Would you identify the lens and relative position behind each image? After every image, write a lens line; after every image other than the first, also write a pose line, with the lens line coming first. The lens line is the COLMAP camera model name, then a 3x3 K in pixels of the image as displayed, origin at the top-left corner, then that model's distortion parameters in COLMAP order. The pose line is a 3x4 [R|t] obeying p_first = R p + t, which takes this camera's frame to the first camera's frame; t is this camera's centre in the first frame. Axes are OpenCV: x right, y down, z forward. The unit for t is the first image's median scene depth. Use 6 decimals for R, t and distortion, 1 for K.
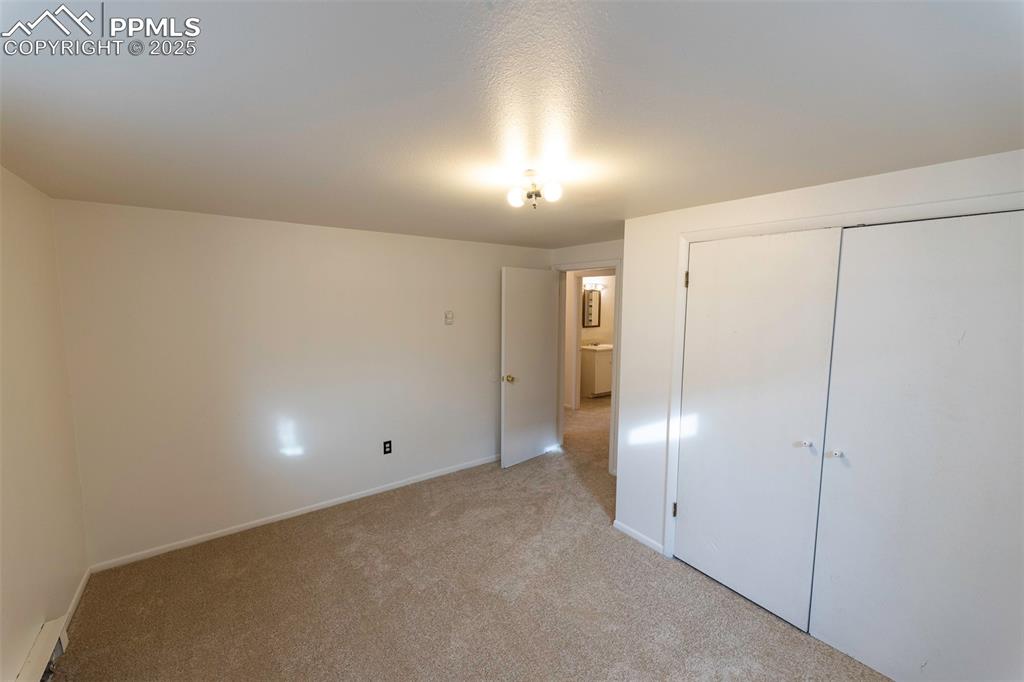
lens RADIAL K [[408.6, 0, 514.3], [0, 408.6, 338.0], [0, 0, 1]] dist [0.000886, 0.000067]
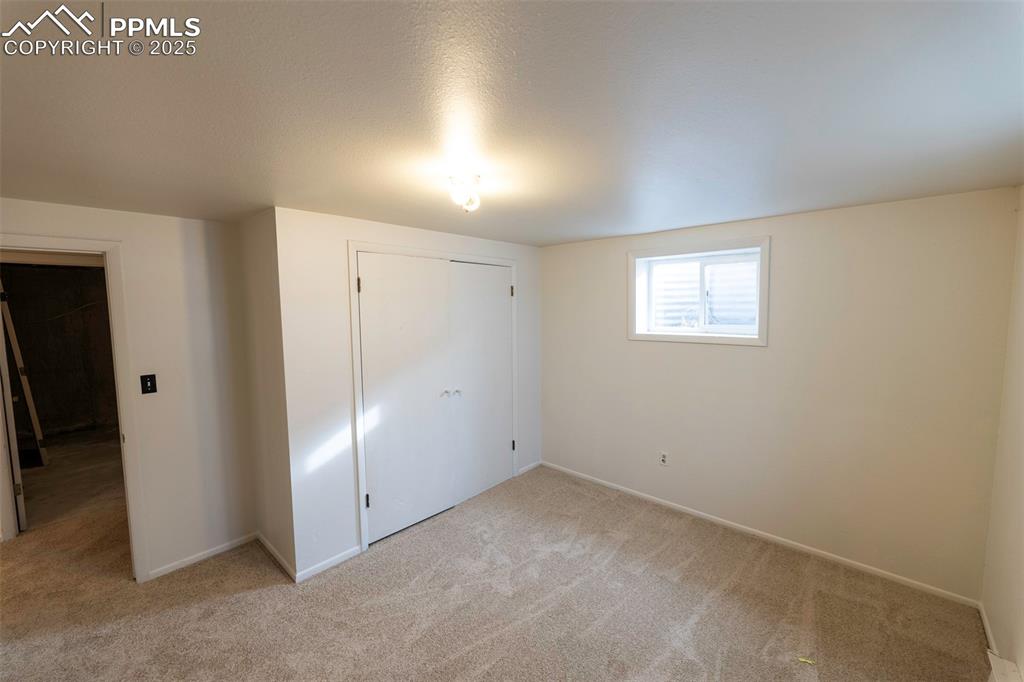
lens RADIAL K [[408.6, 0, 514.3], [0, 408.6, 338.0], [0, 0, 1]] dist [0.000886, 0.000067]
pose [[-0.185108, -0.095453, 0.978071, -0.648982], [0.097433, 0.988585, 0.114919, -0.081337], [-0.977876, 0.116569, -0.173695, 0.728514]]
